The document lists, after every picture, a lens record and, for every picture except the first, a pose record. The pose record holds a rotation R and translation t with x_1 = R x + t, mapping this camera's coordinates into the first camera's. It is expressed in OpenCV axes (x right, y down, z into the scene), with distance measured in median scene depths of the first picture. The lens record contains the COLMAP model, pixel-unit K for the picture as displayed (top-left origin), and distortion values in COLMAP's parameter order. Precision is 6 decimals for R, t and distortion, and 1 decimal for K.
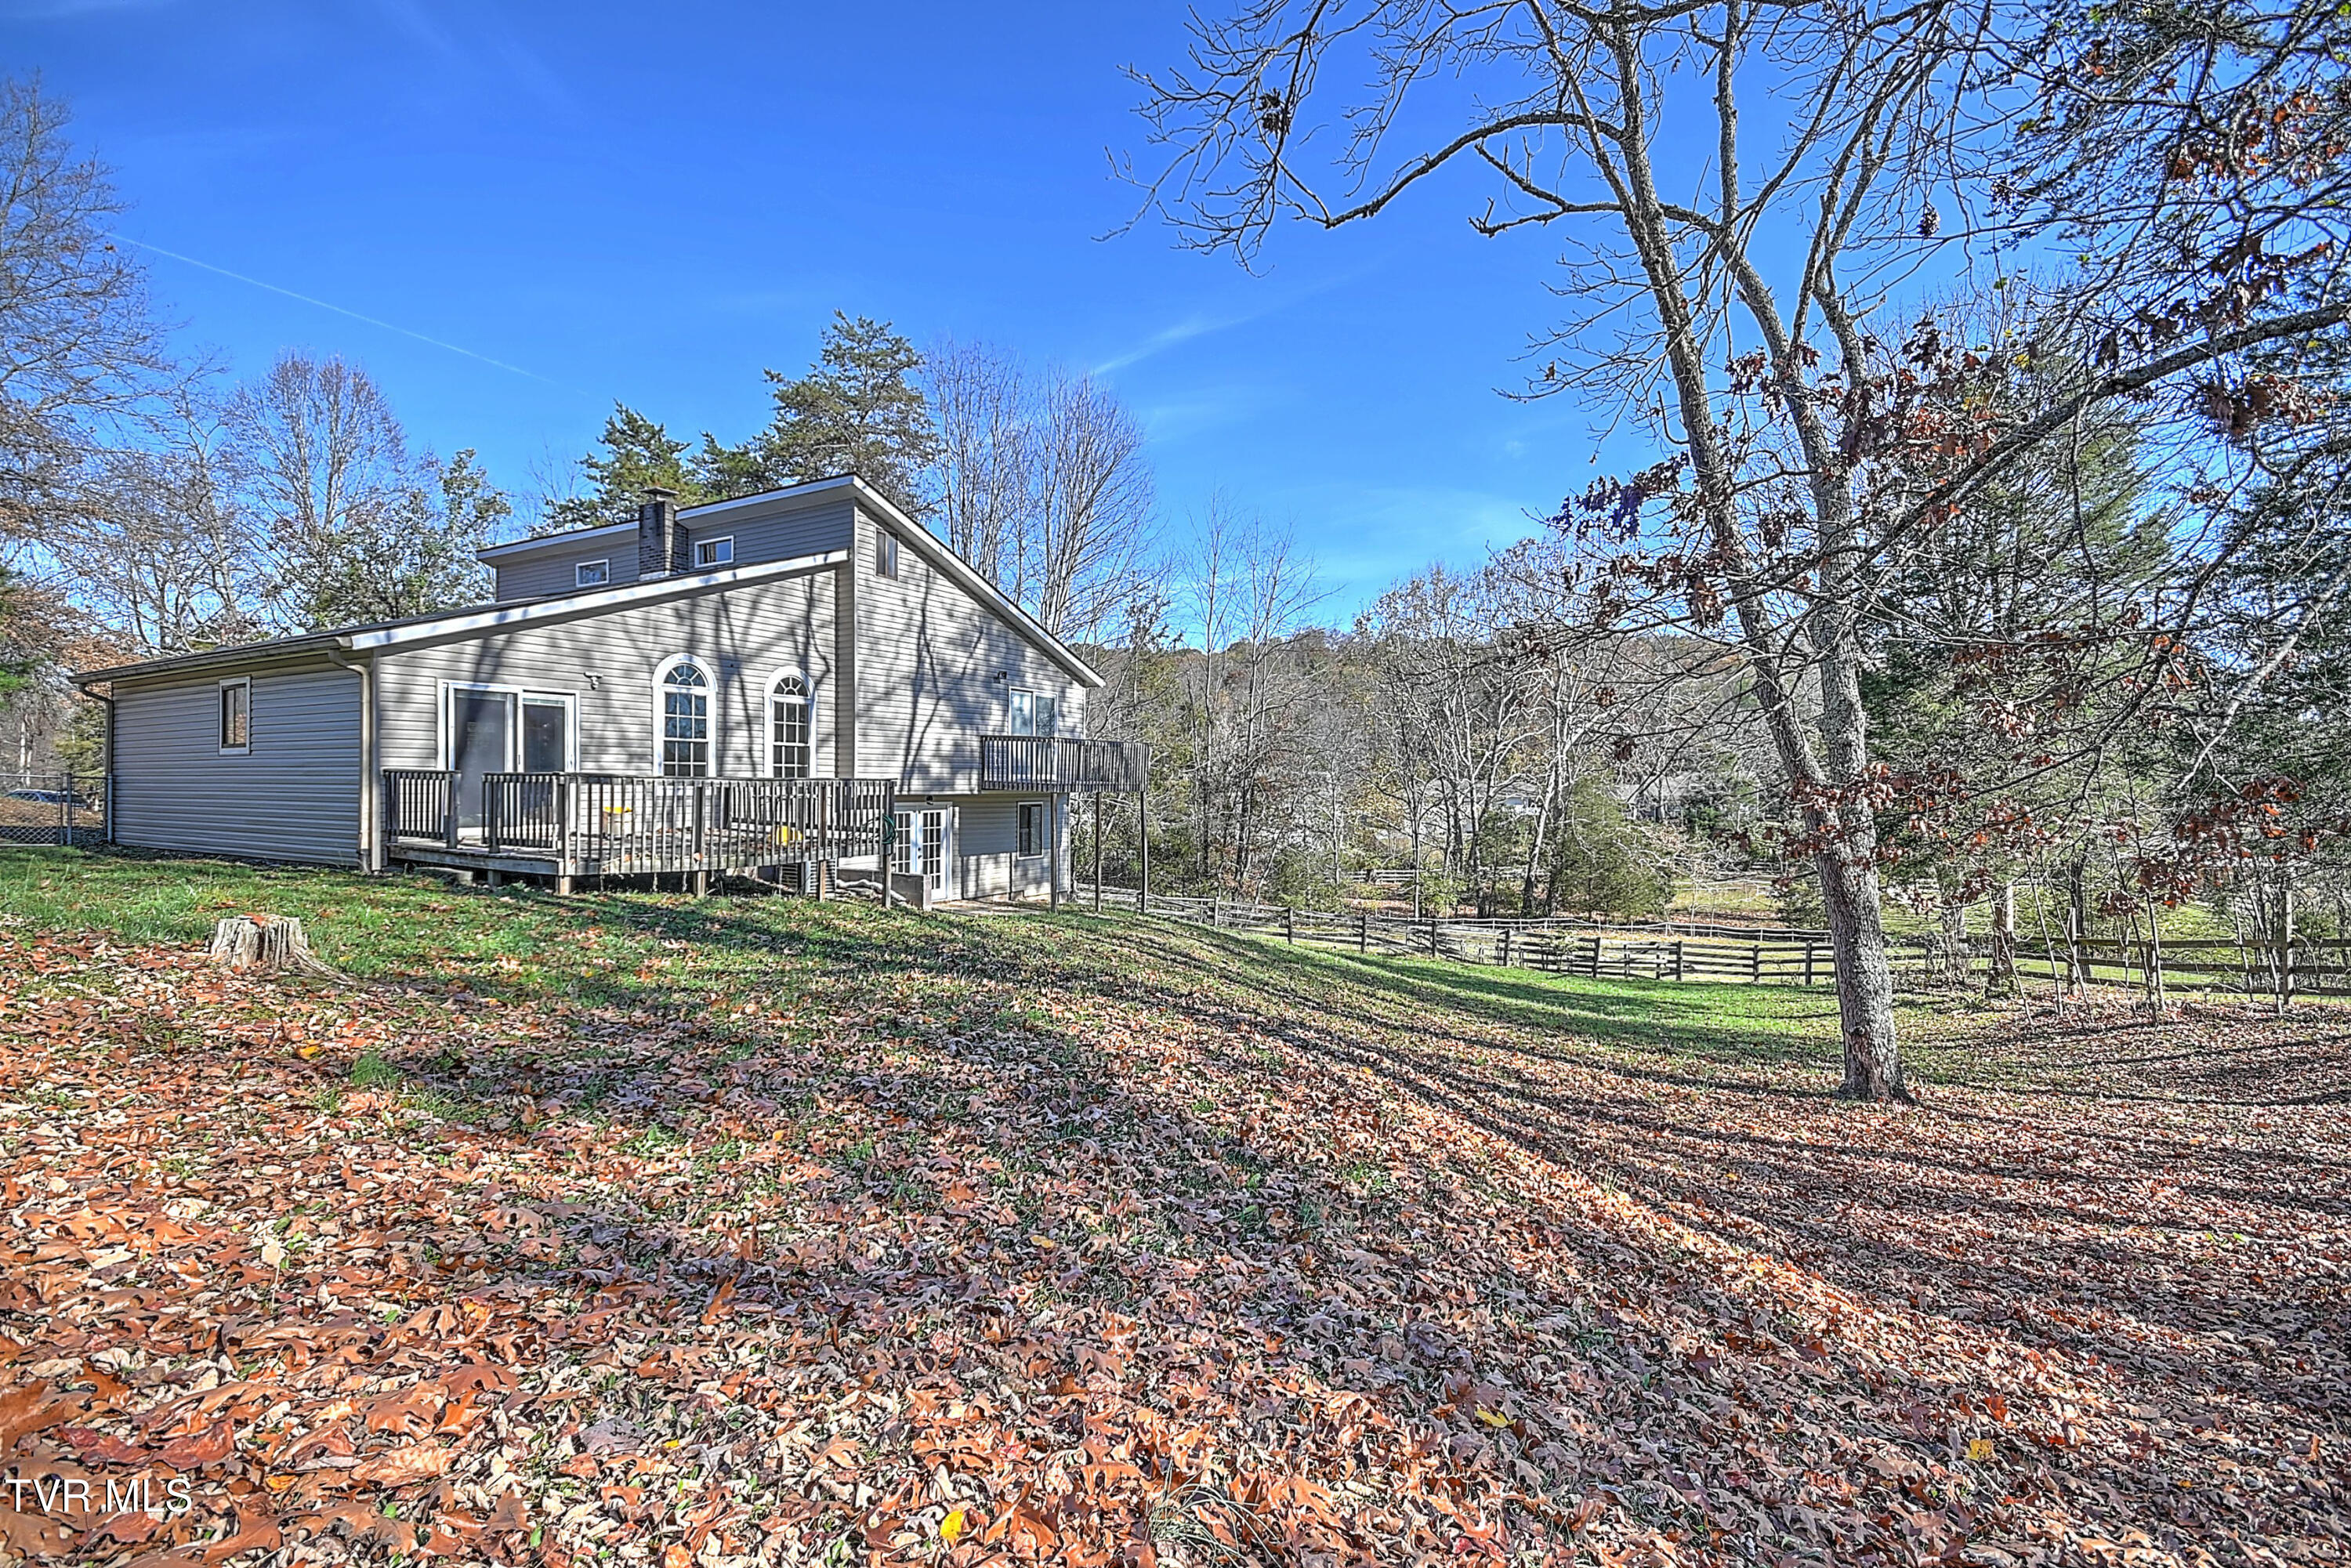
lens RADIAL K [[1038.3, 0, 1177.1], [0, 1038.3, 794.4], [0, 0, 1]] dist [0.003136, -0.000138]
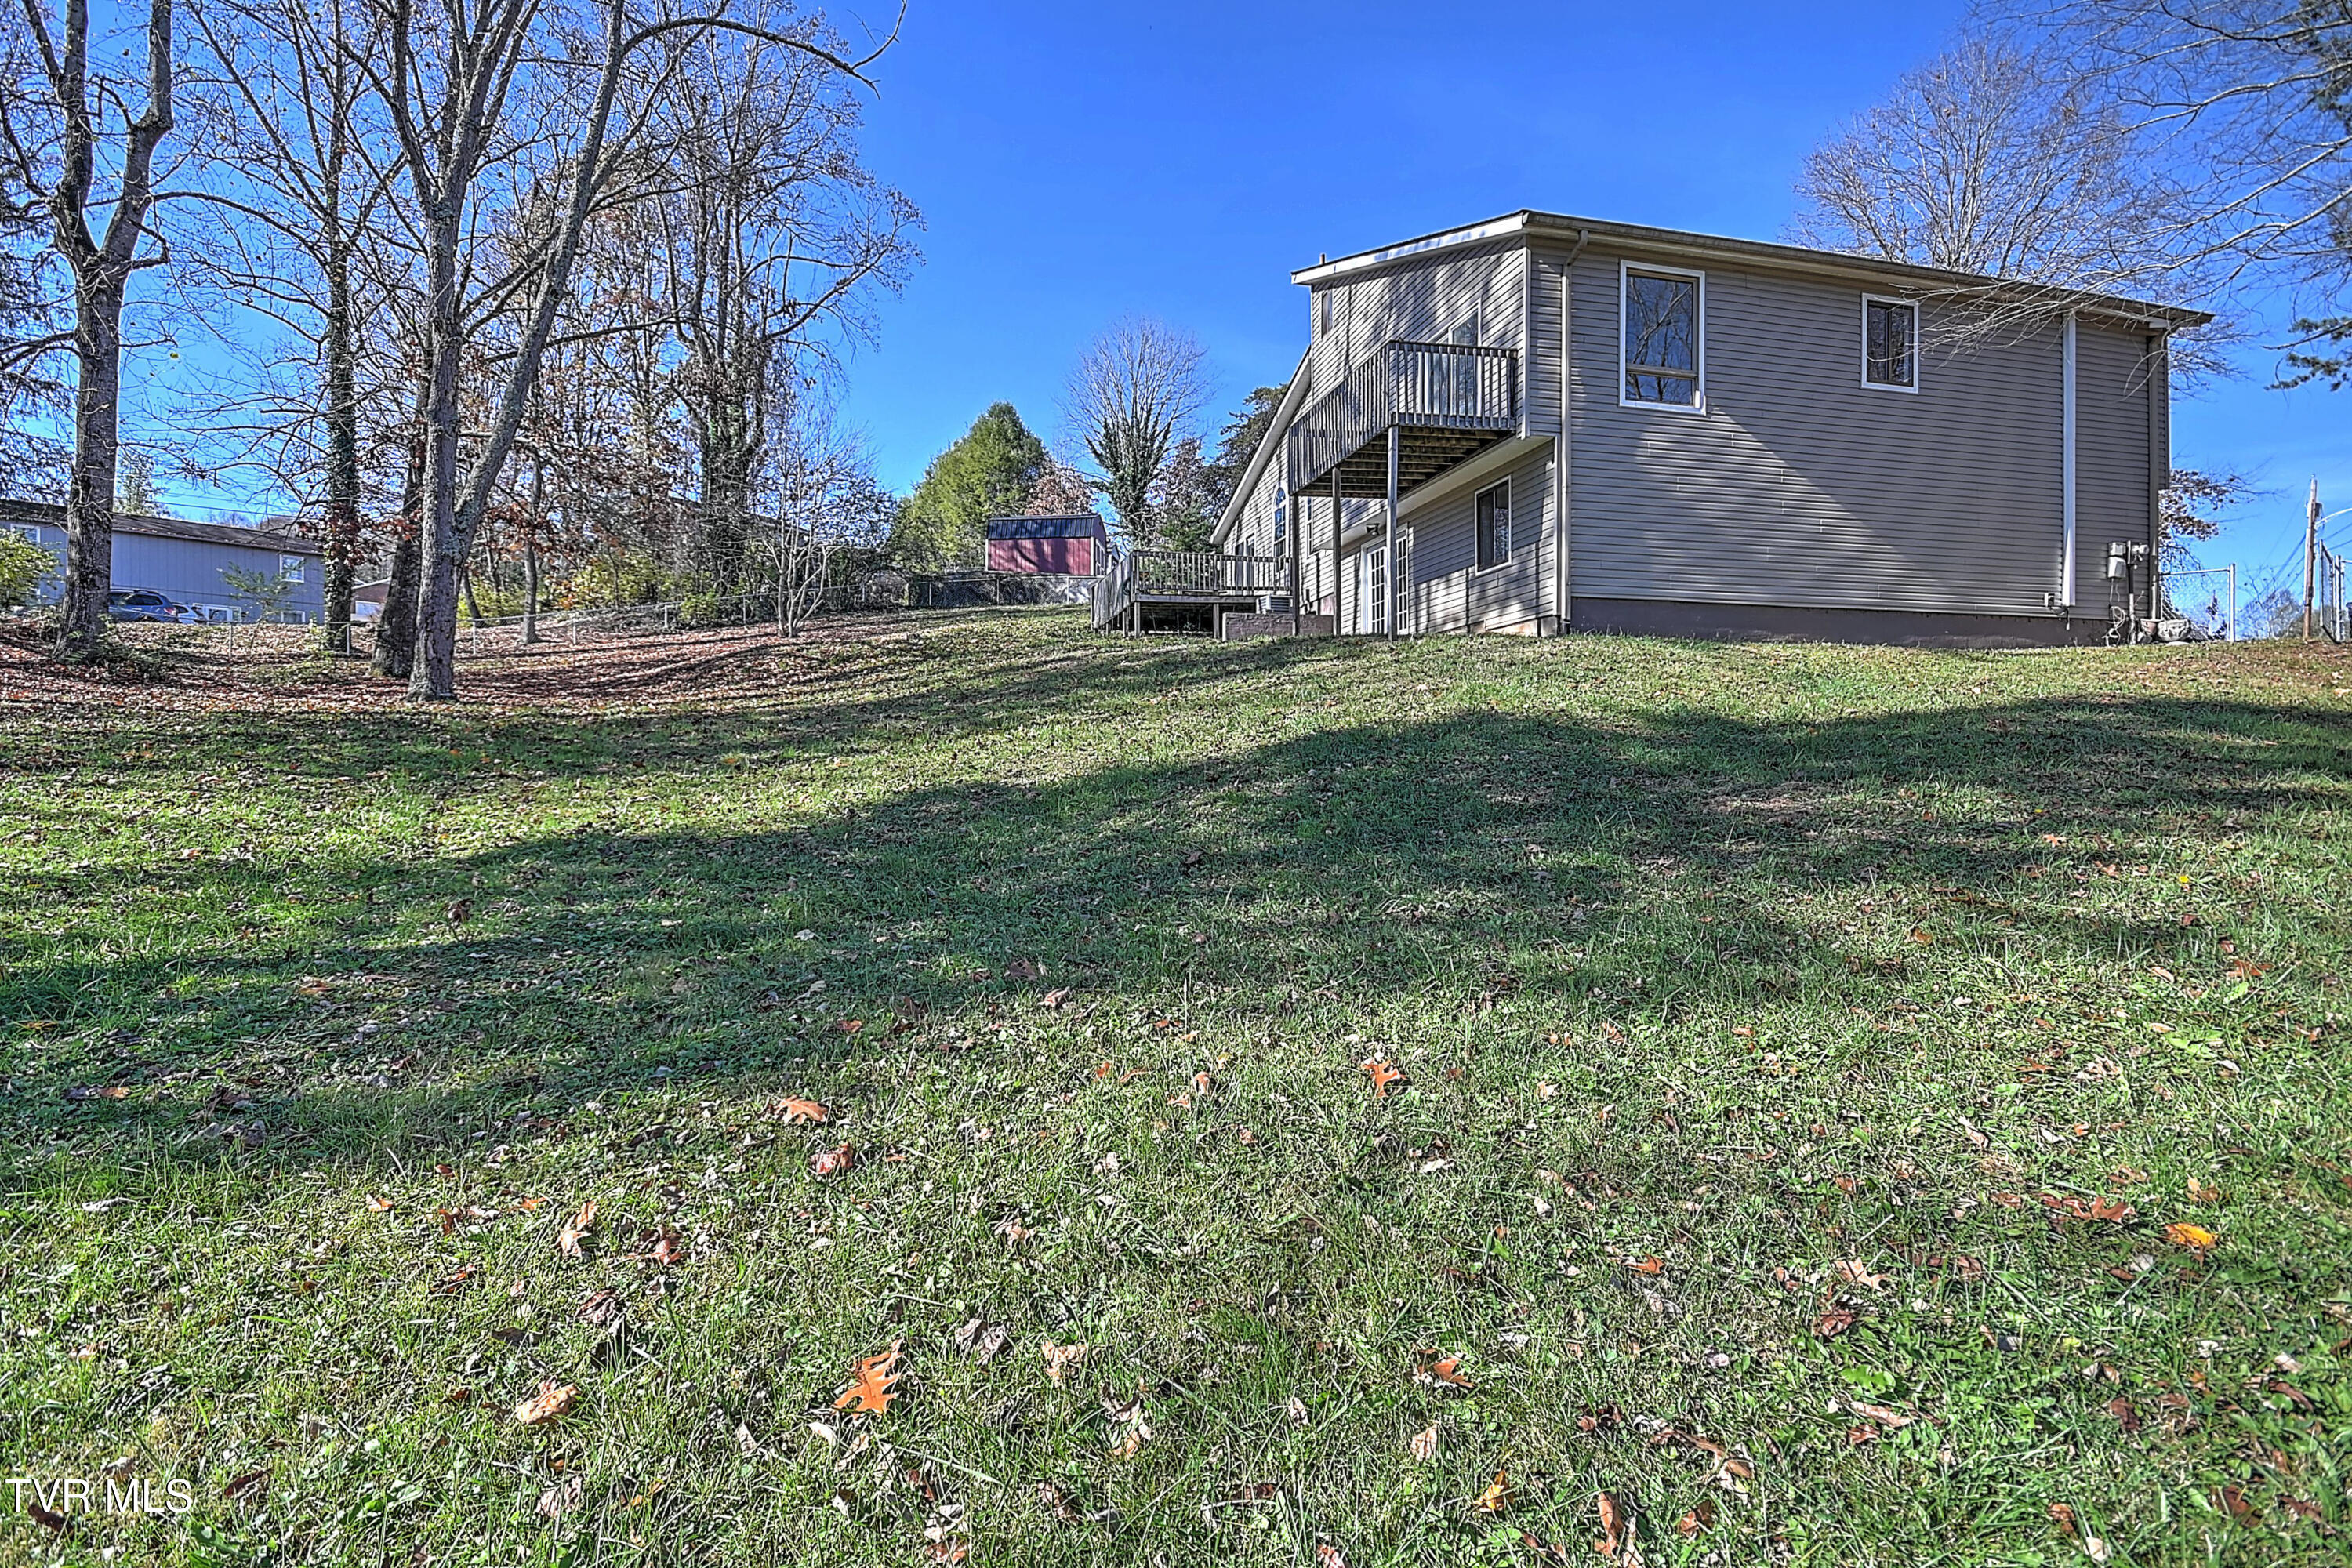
lens RADIAL K [[1038.8, 0, 1169.4], [0, 1038.8, 781.1], [0, 0, 1]] dist [0.003136, -0.000138]
pose [[-0.721088, 0.003942, -0.692833, 0.599165], [-0.004033, 0.999943, 0.009887, 0.248549], [0.692832, 0.009924, -0.721031, 1.748247]]
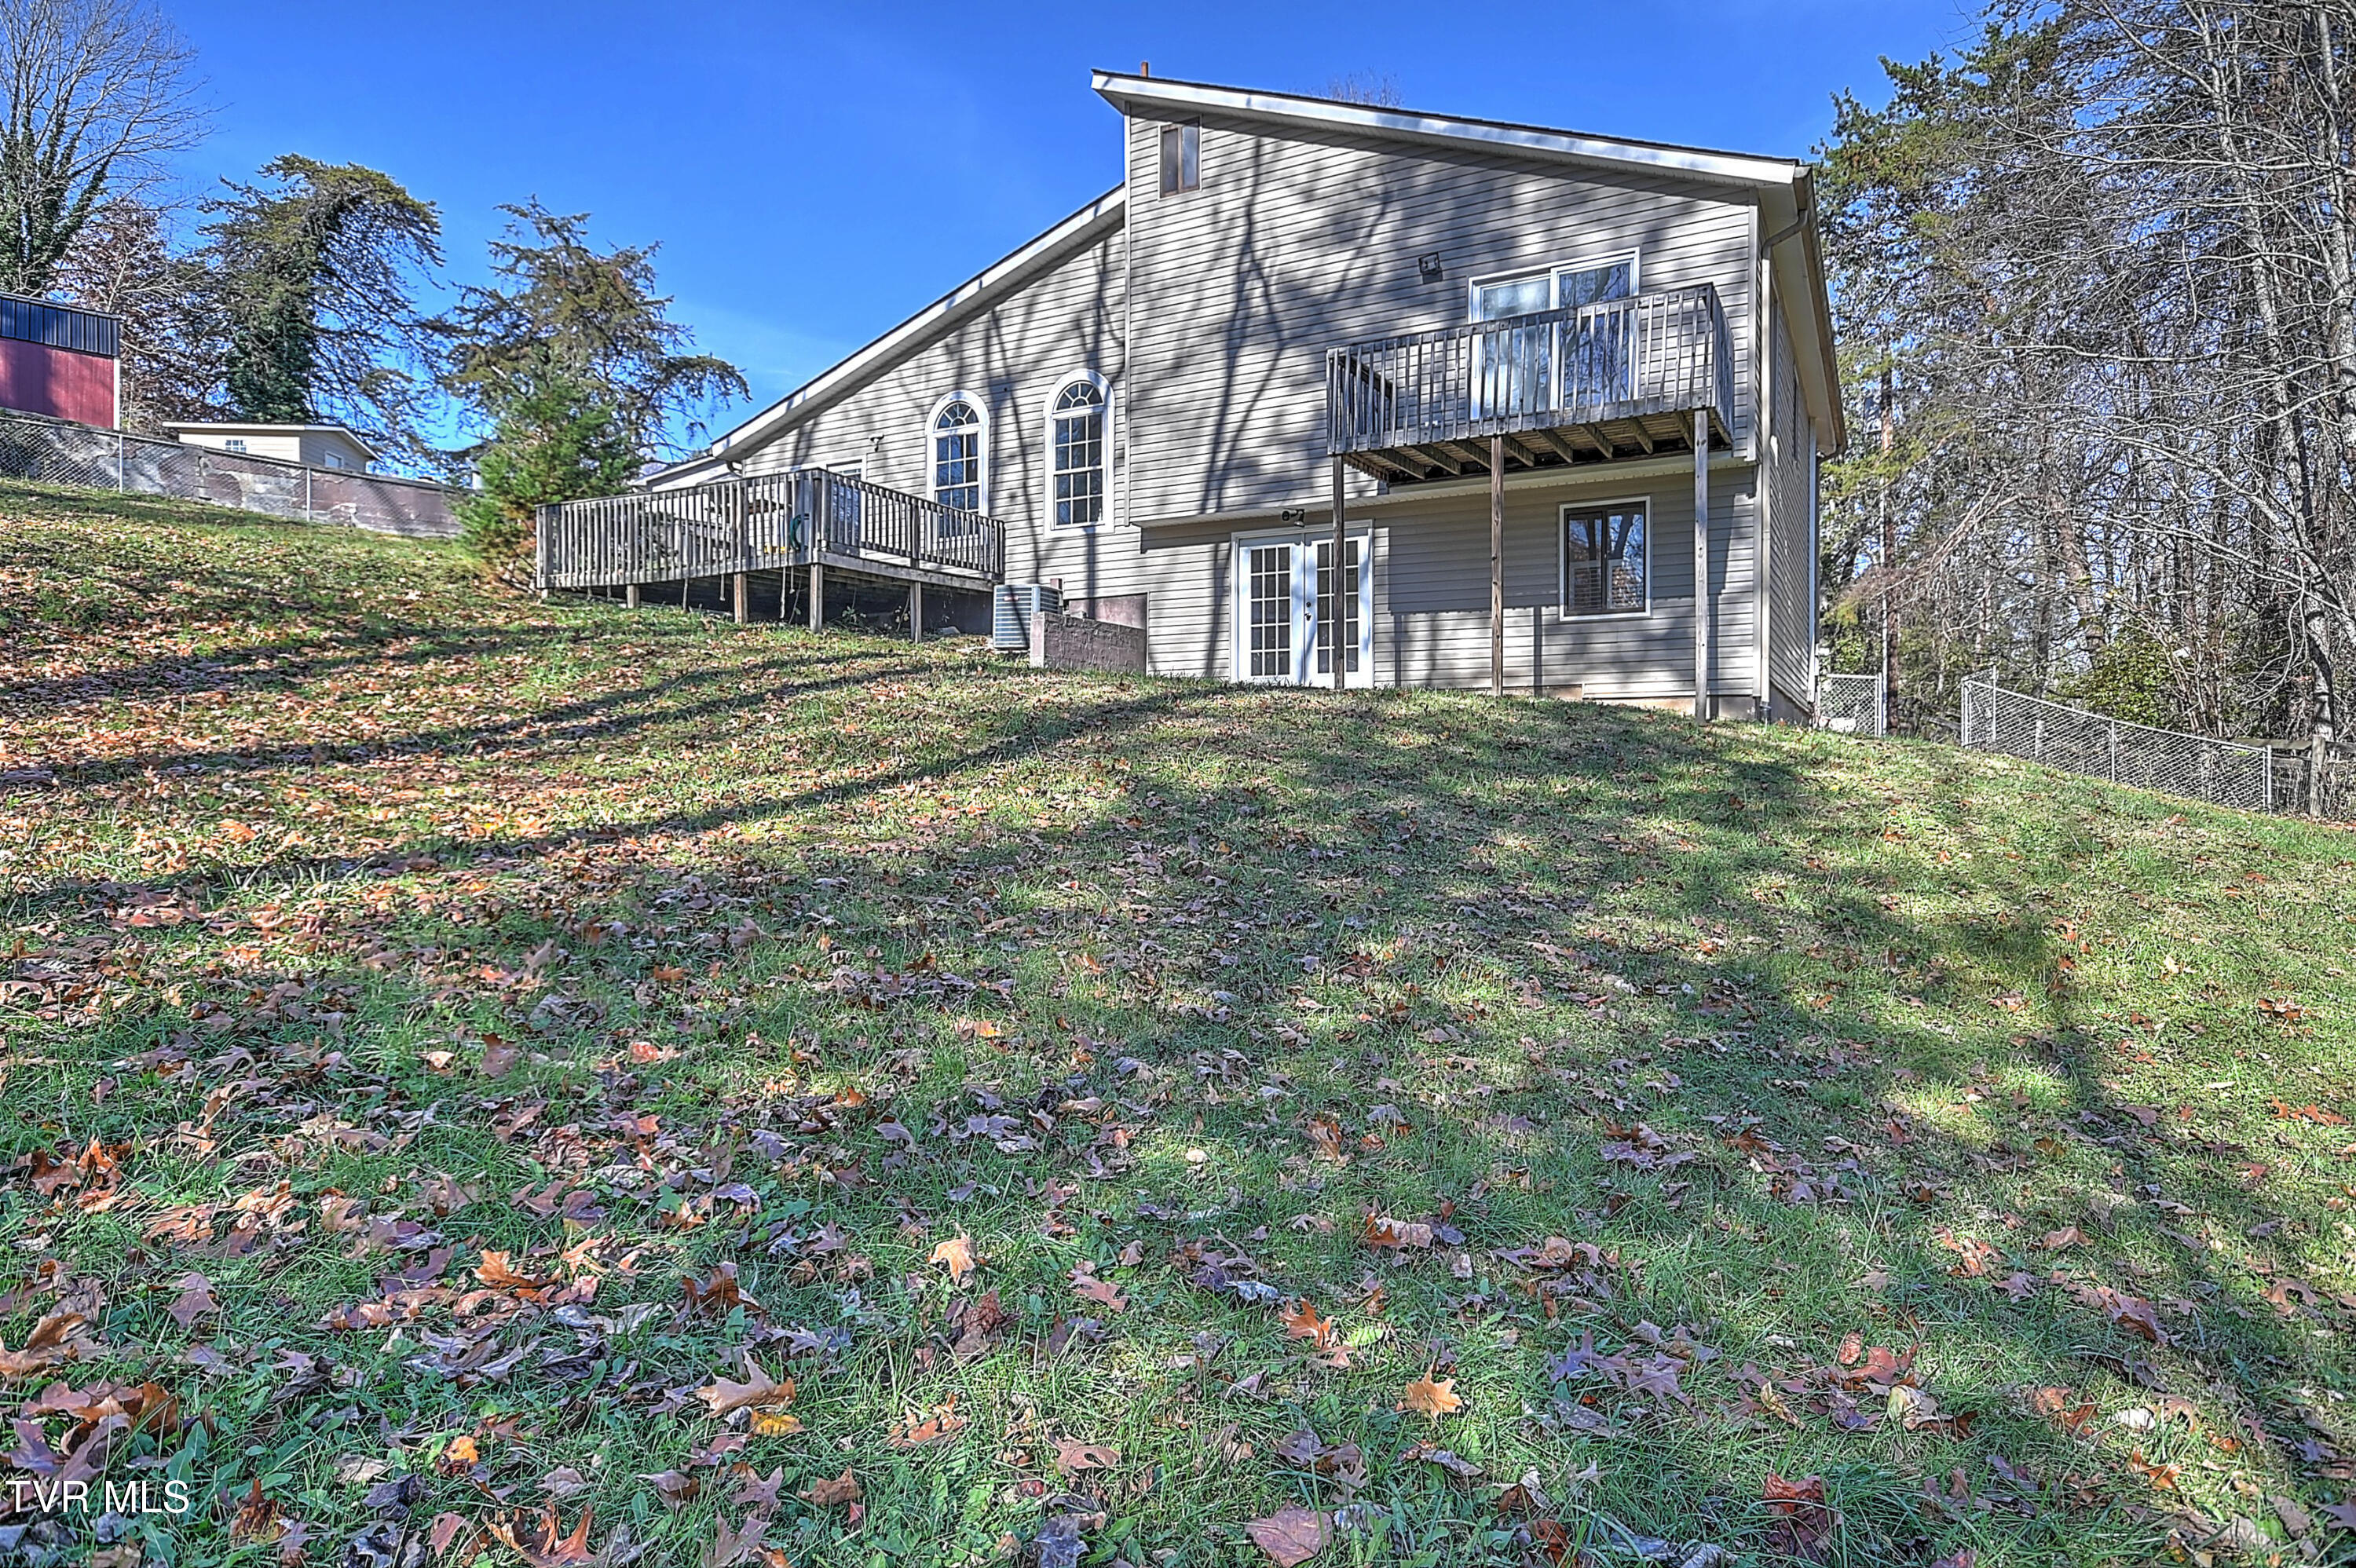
lens RADIAL K [[1306.7, 0, 1179.4], [0, 1306.7, 782.3], [0, 0, 1]] dist [0.018365, 0.000242]
pose [[0.010469, -0.001111, -0.999945, 0.601804], [-0.008265, 0.999965, -0.001198, 0.184128], [0.999911, 0.008278, 0.010459, 1.052180]]
